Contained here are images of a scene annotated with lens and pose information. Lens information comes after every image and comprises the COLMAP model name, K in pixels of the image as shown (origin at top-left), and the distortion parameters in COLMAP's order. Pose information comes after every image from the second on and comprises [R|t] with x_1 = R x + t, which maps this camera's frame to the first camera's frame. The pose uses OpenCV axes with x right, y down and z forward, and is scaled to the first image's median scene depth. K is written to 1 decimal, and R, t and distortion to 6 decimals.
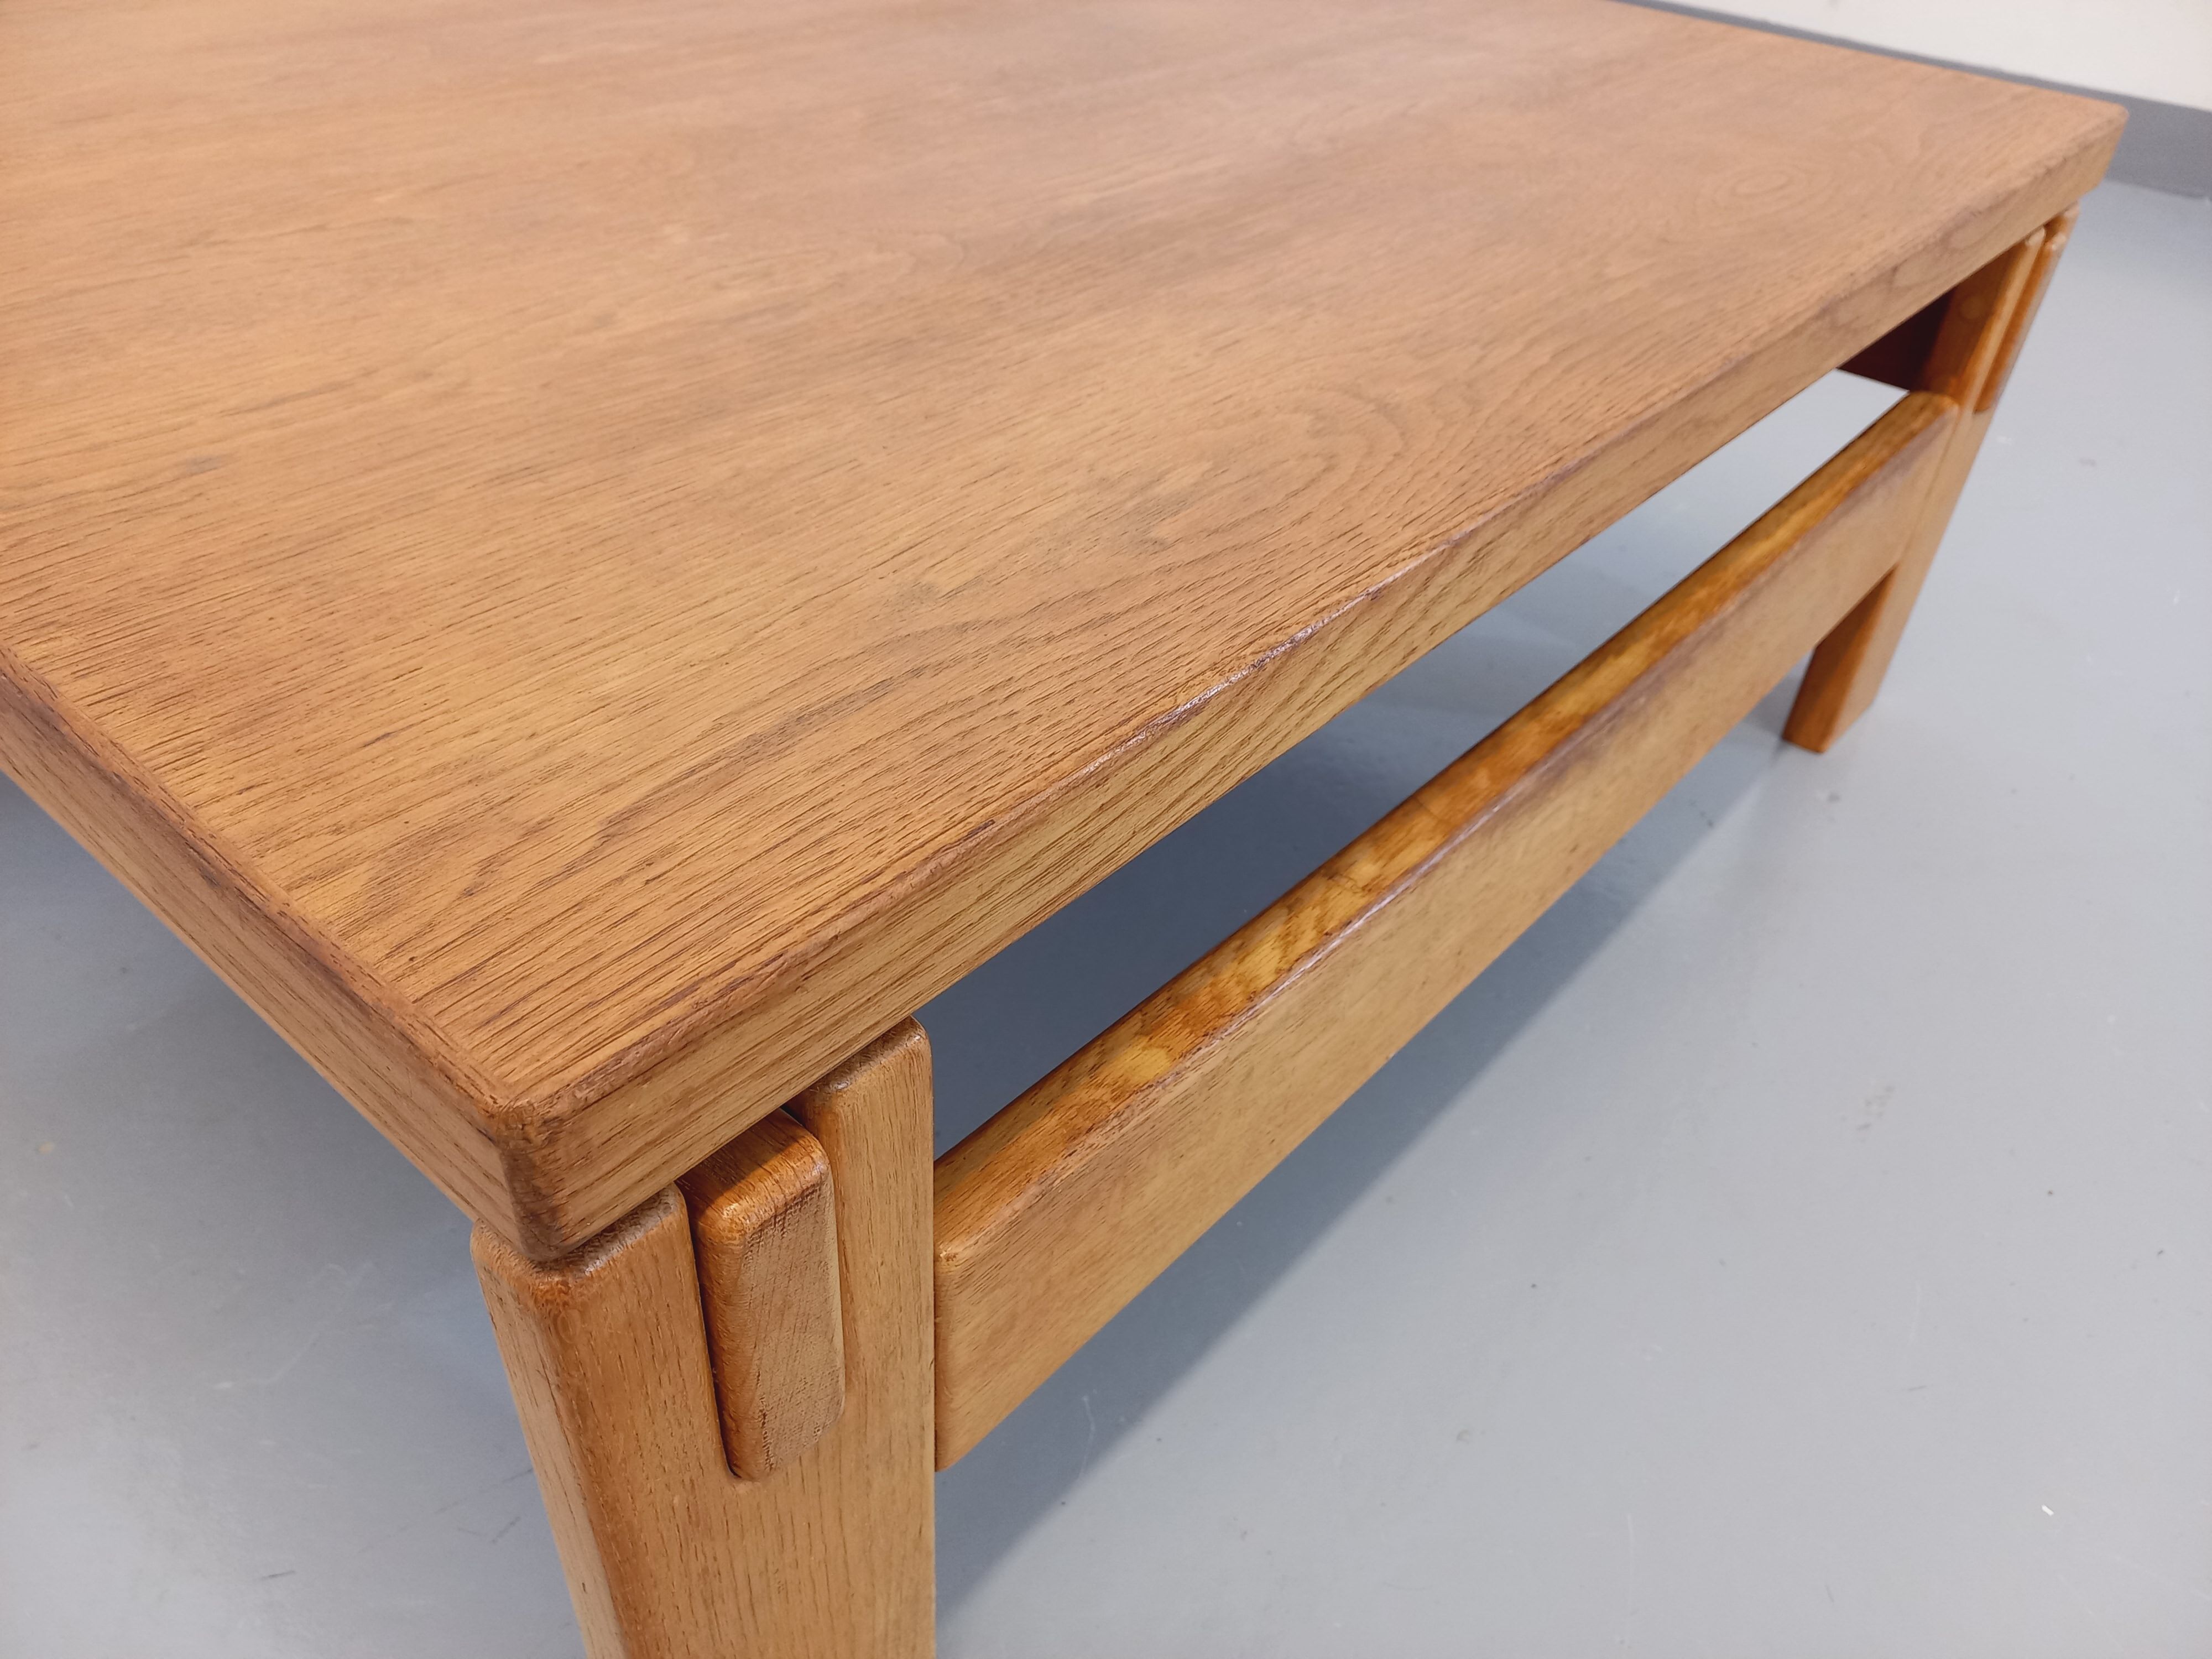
lens RADIAL K [[1633.9, 0, 1108.1], [0, 1633.9, 839.4], [0, 0, 1]] dist [0.078659, -0.074839]
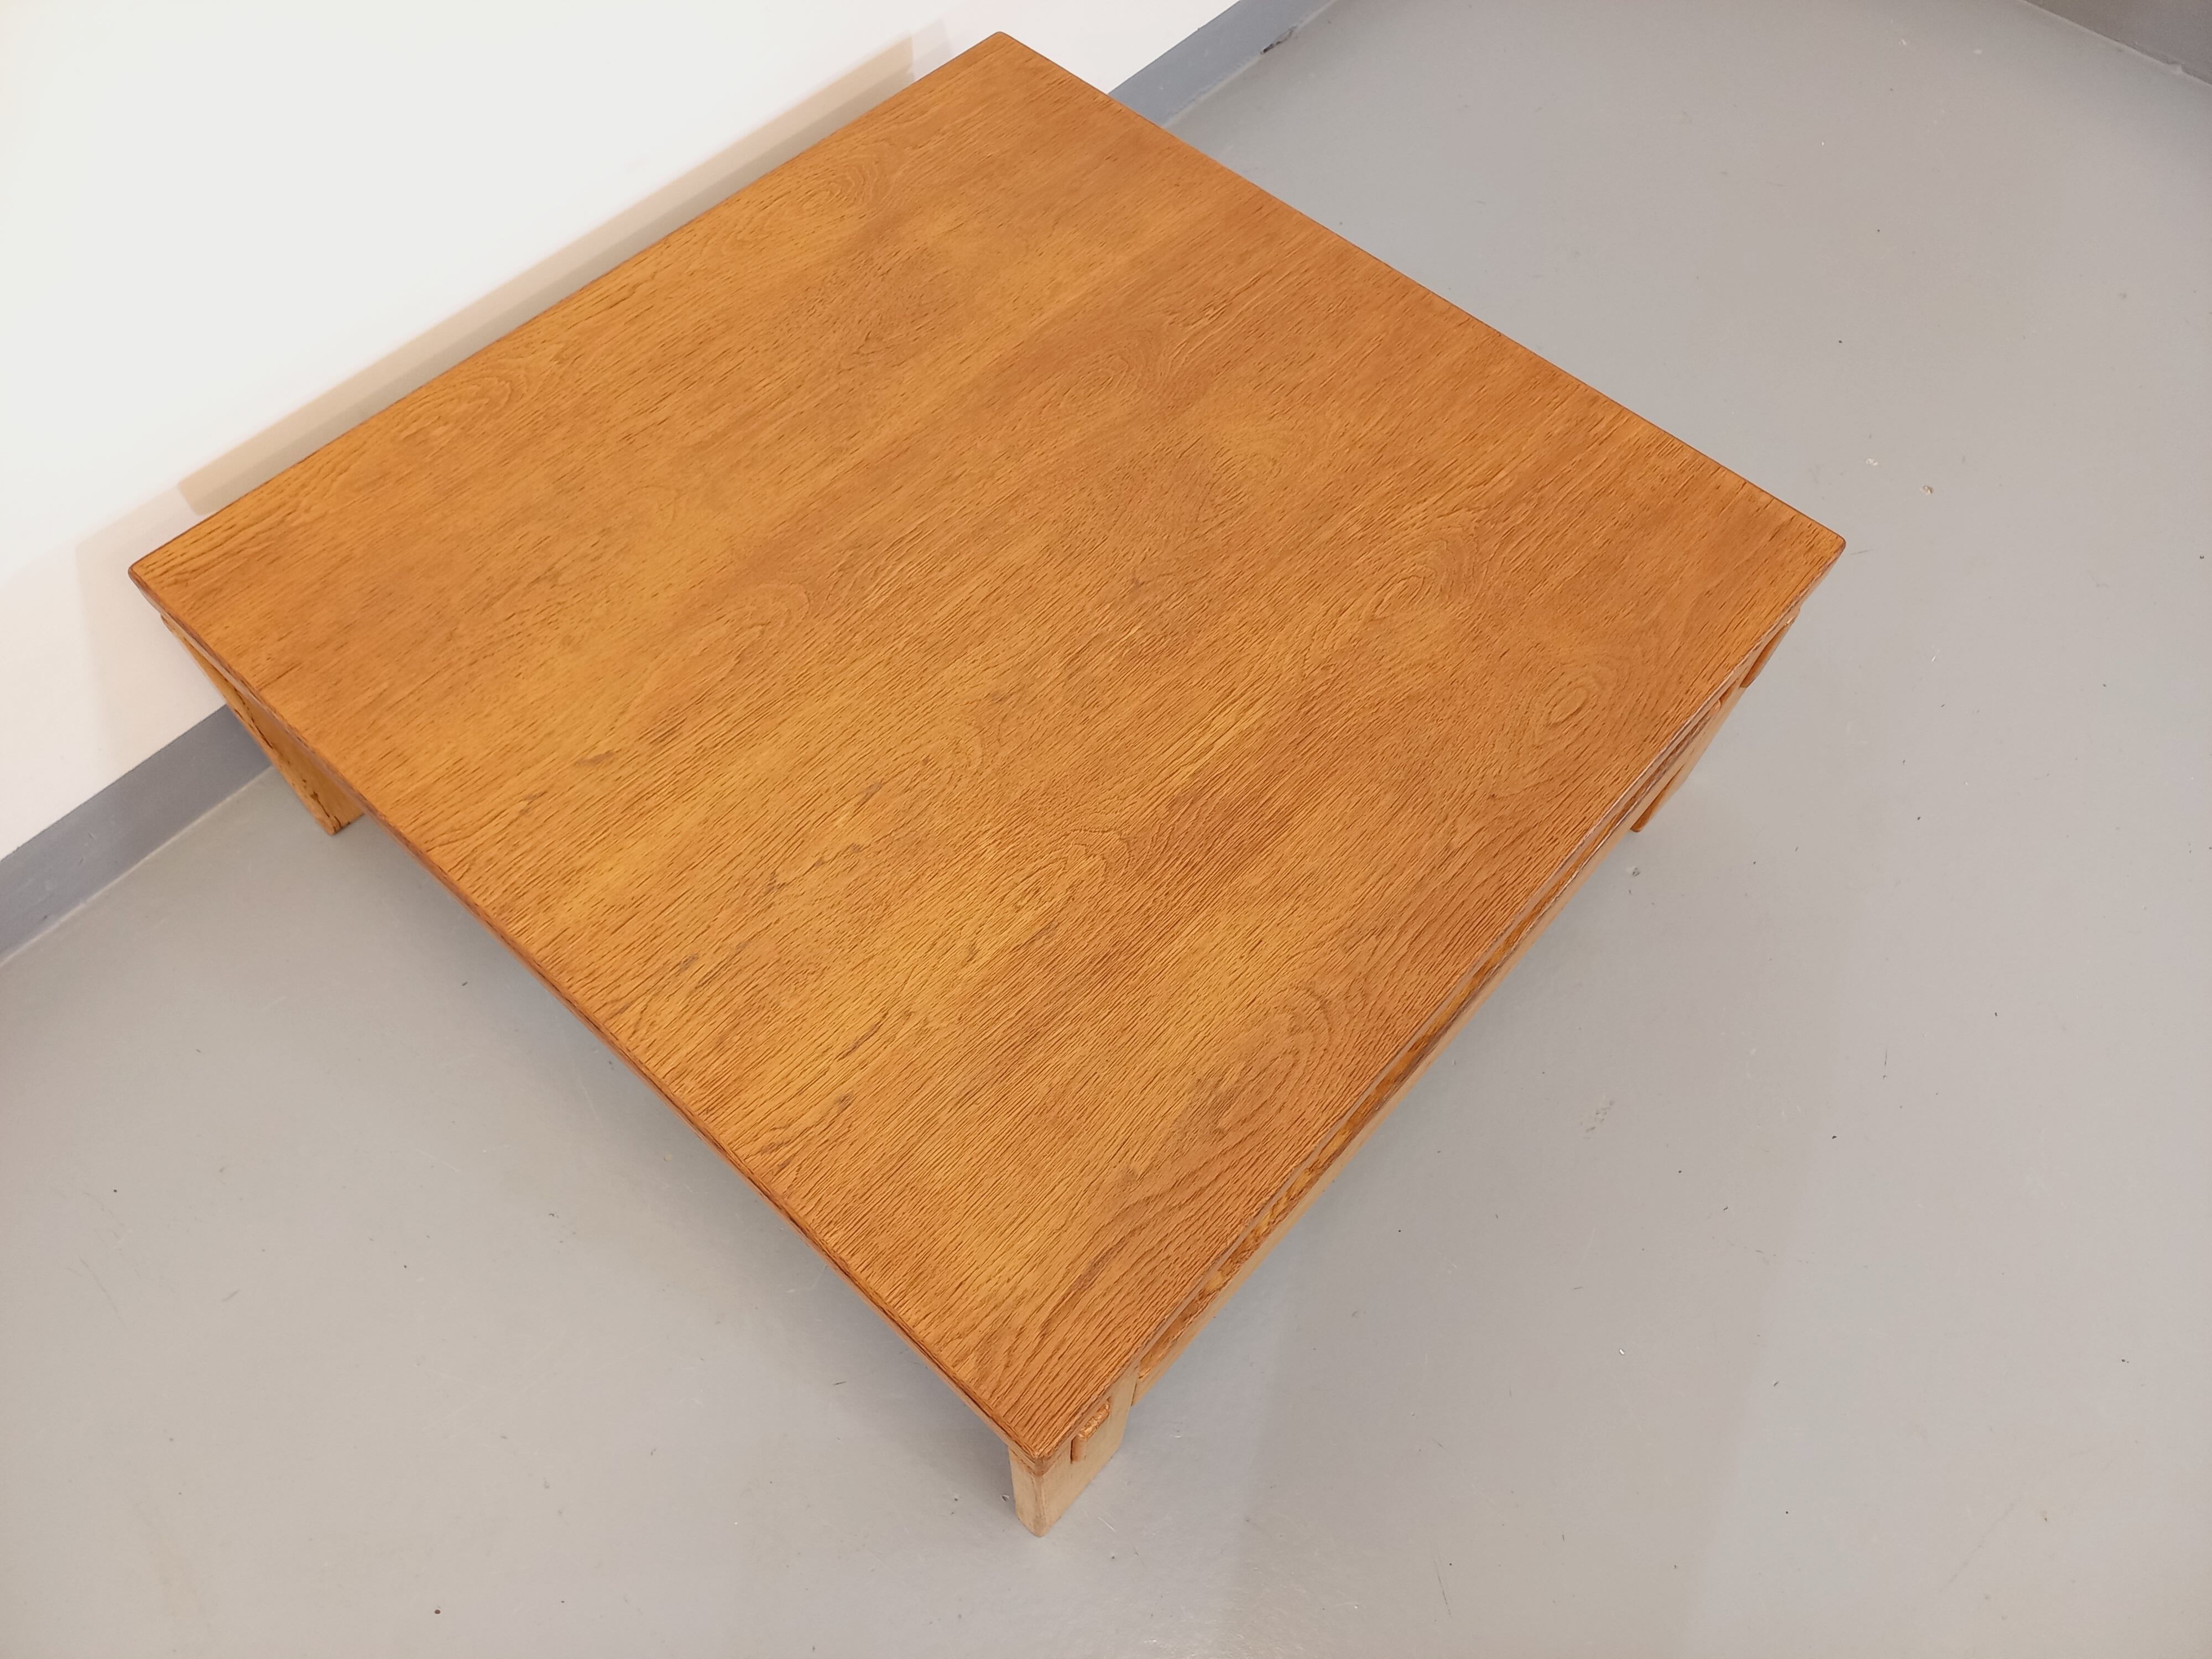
lens RADIAL K [[1633.9, 0, 1123.6], [0, 1633.9, 841.0], [0, 0, 1]] dist [0.078659, -0.074839]
pose [[0.999597, 0.007028, -0.027515, -0.049287], [0.003783, 0.927305, 0.374288, -1.433054], [0.028145, -0.374241, 0.926904, -1.085455]]
